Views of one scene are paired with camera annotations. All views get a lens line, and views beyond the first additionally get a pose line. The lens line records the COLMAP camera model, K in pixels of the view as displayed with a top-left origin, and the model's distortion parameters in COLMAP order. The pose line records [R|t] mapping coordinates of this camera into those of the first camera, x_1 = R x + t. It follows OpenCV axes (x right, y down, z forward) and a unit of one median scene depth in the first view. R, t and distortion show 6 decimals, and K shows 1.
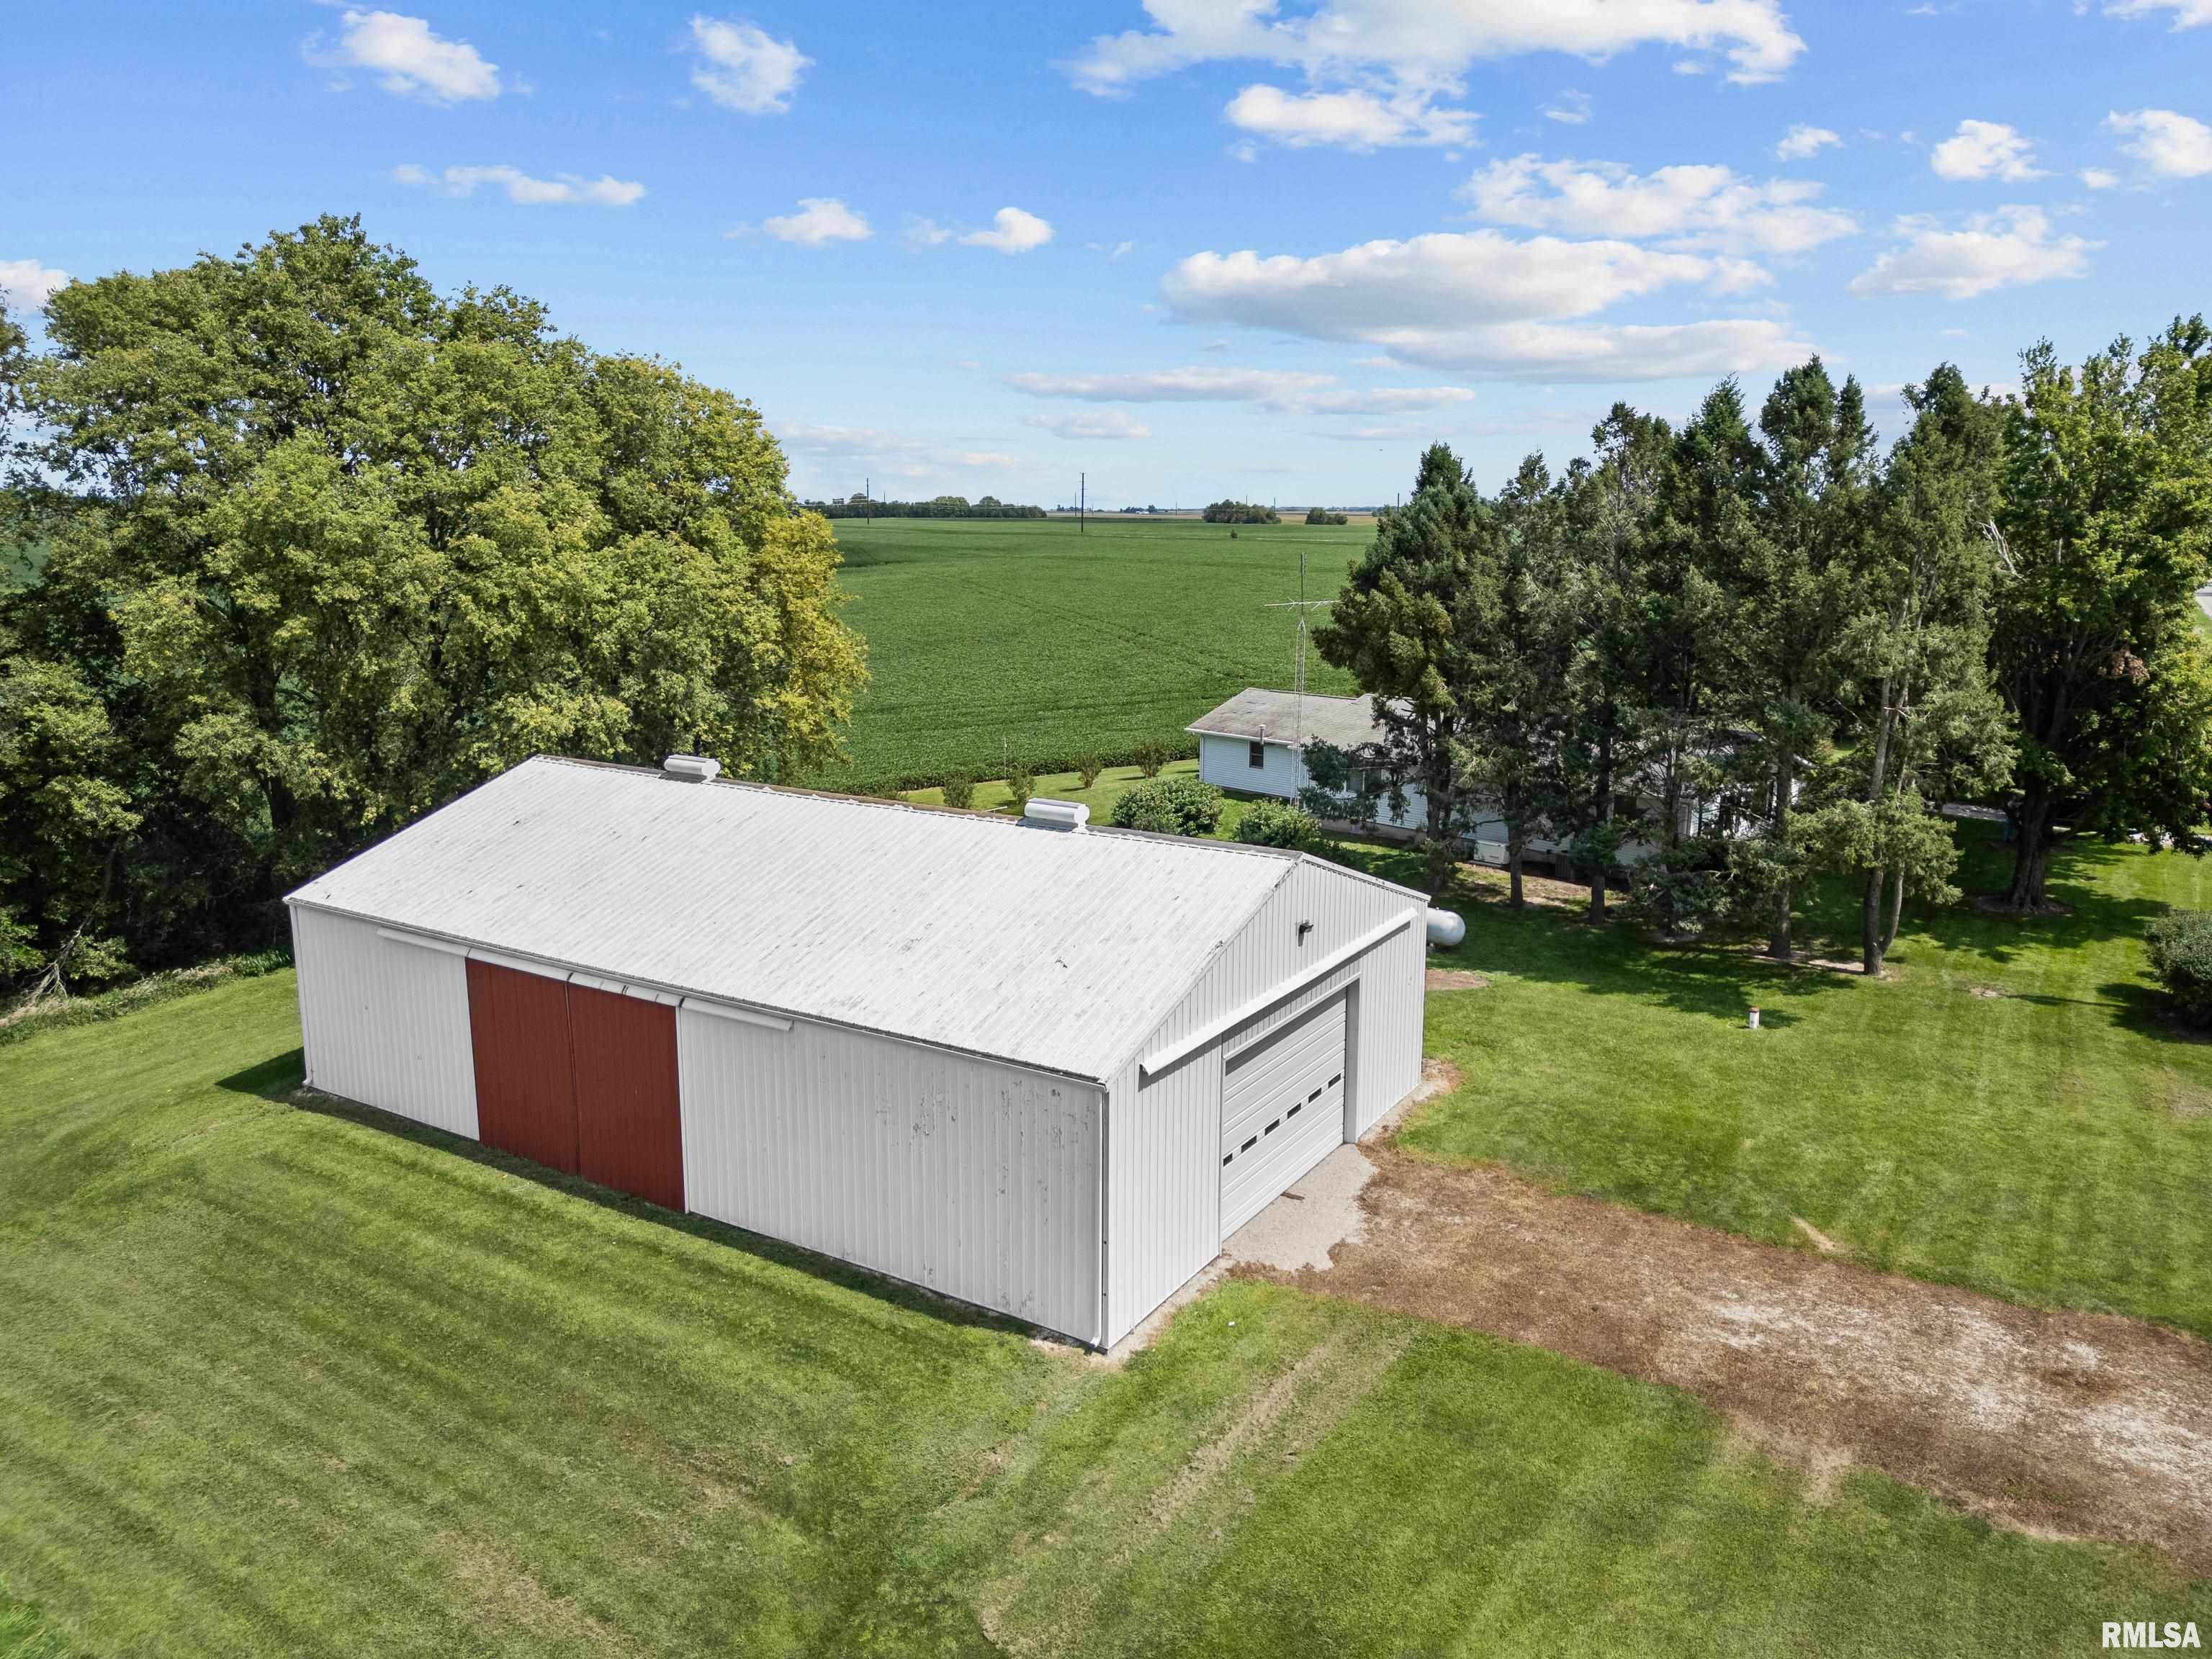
lens RADIAL K [[1565.3, 0, 1104.1], [0, 1565.3, 828.3], [0, 0, 1]] dist [0.032067, 0.000119]
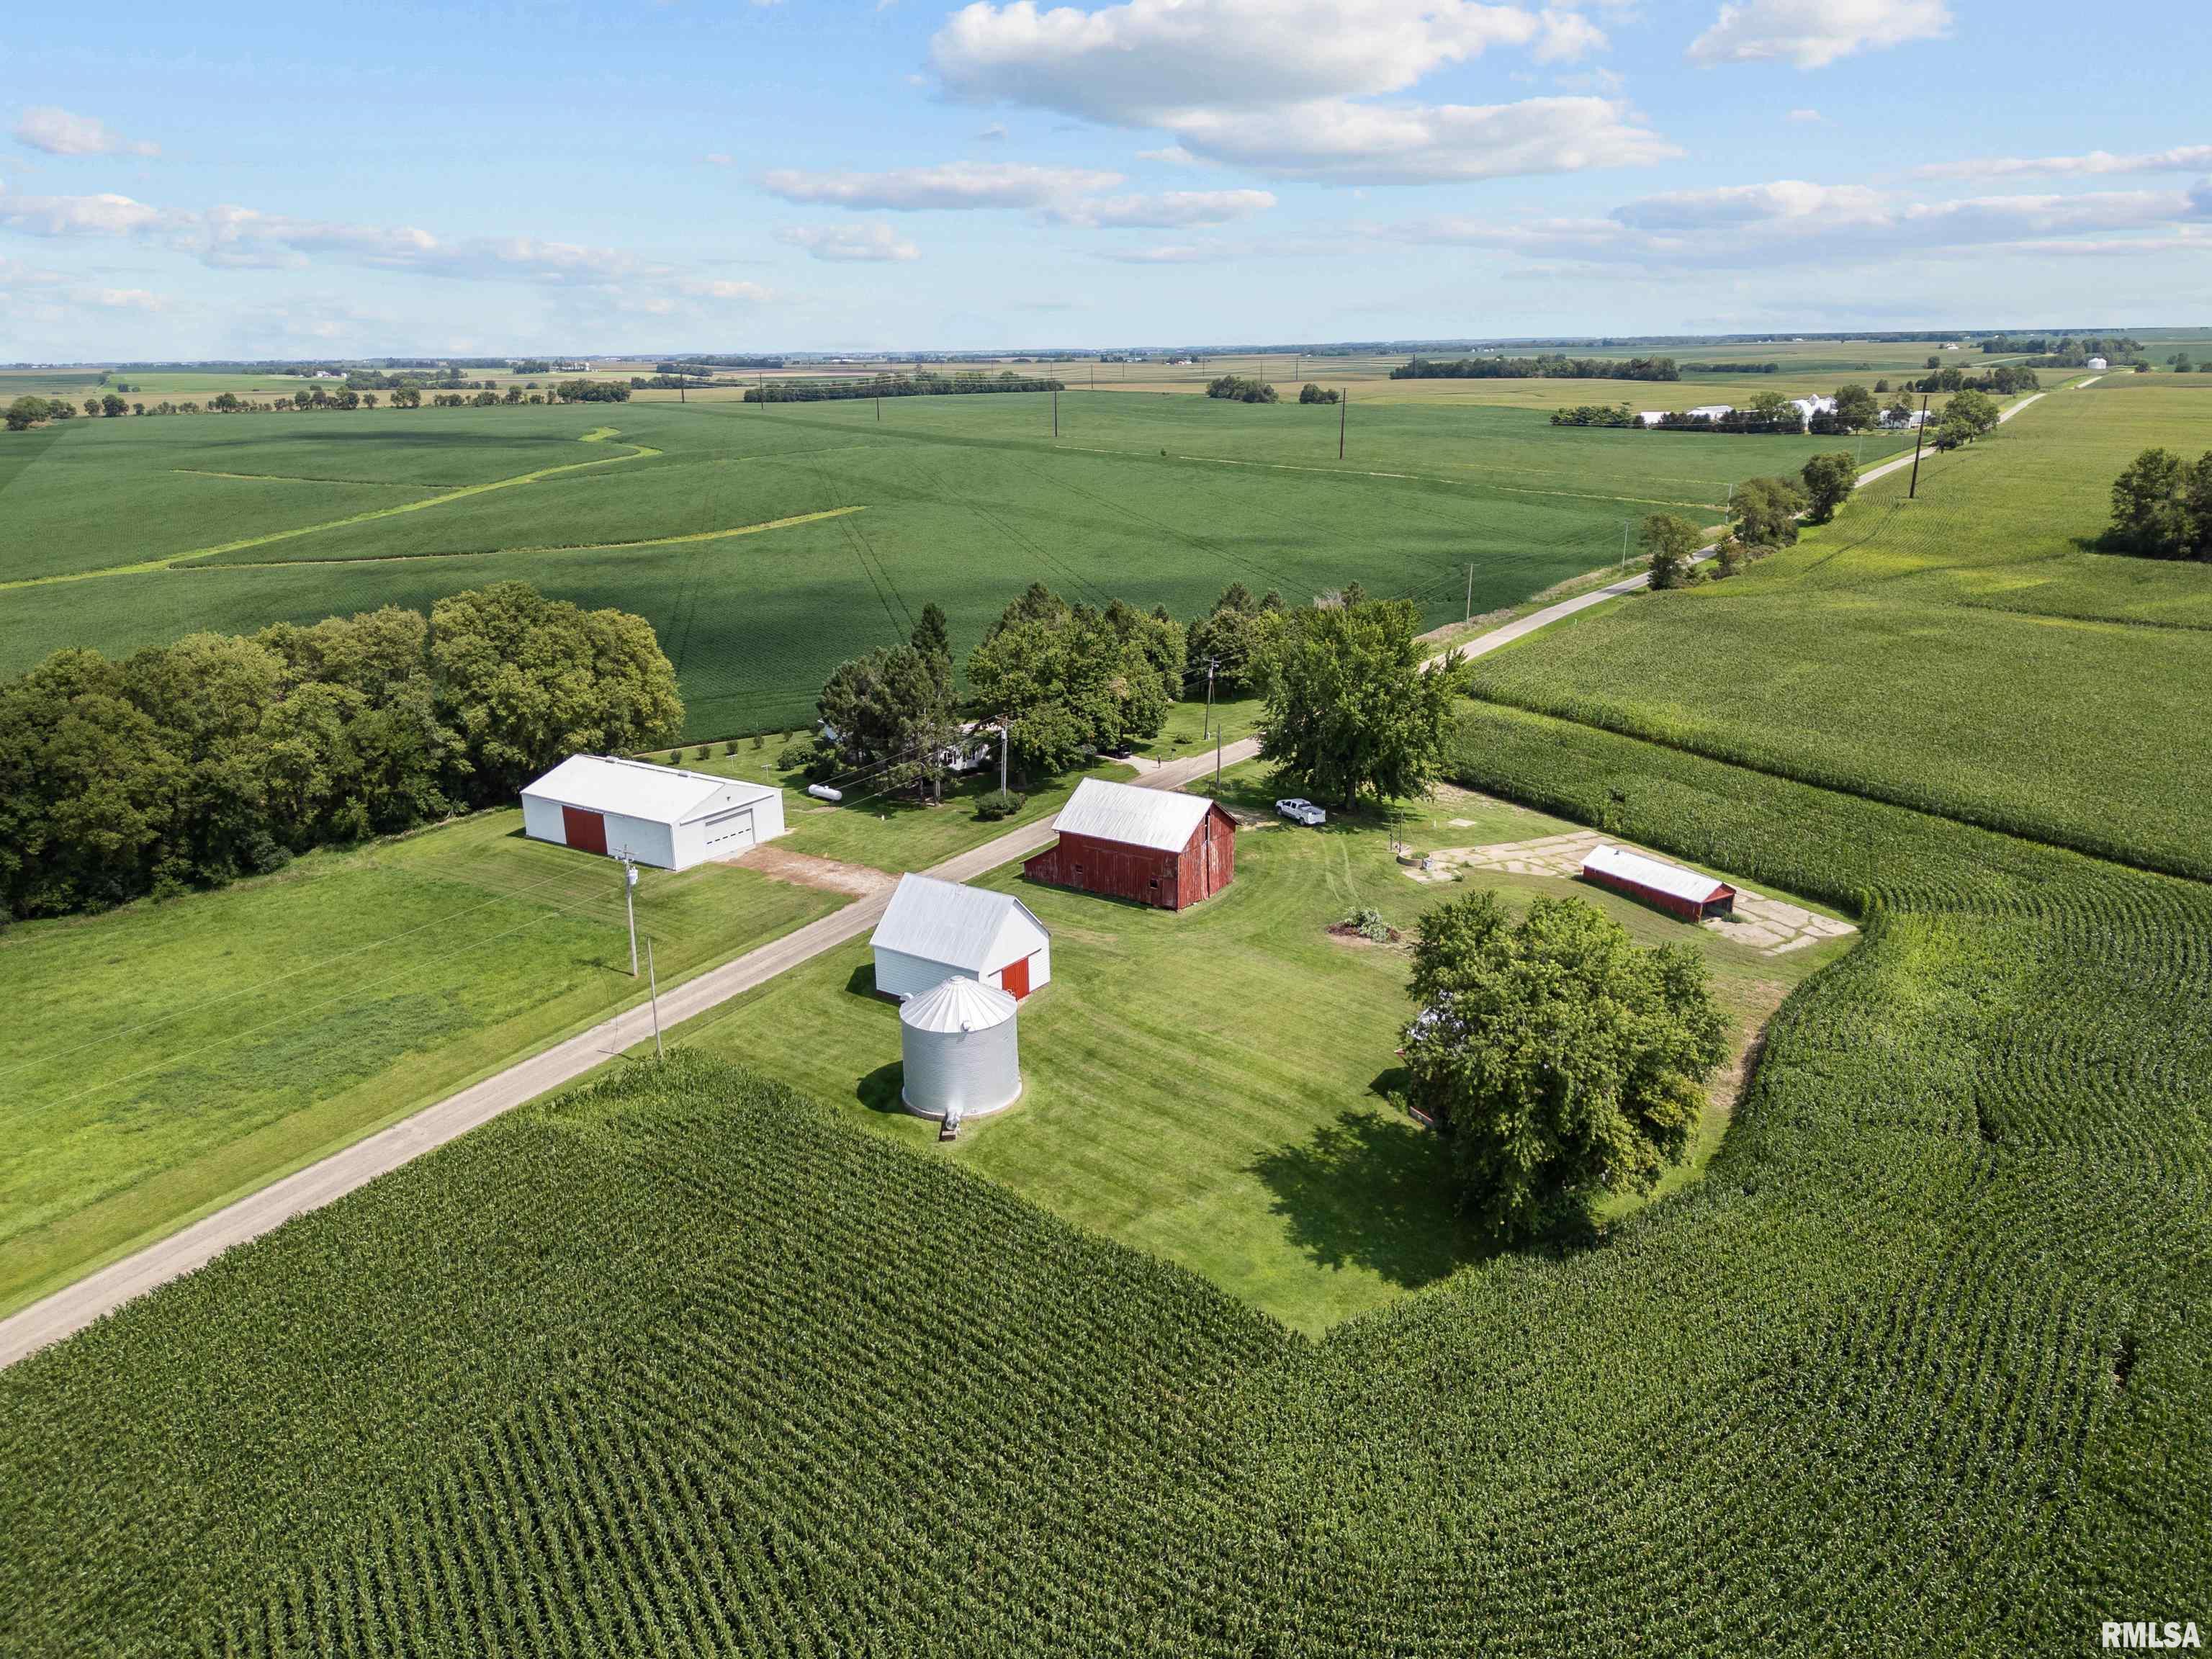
lens RADIAL K [[1565.3, 0, 1109.1], [0, 1565.3, 829.3], [0, 0, 1]] dist [0.032067, 0.000119]
pose [[0.999135, -0.010530, -0.040221, 1.047148], [0.014342, 0.995306, 0.095709, -0.201050], [0.039024, -0.096203, 0.994596, -2.670064]]
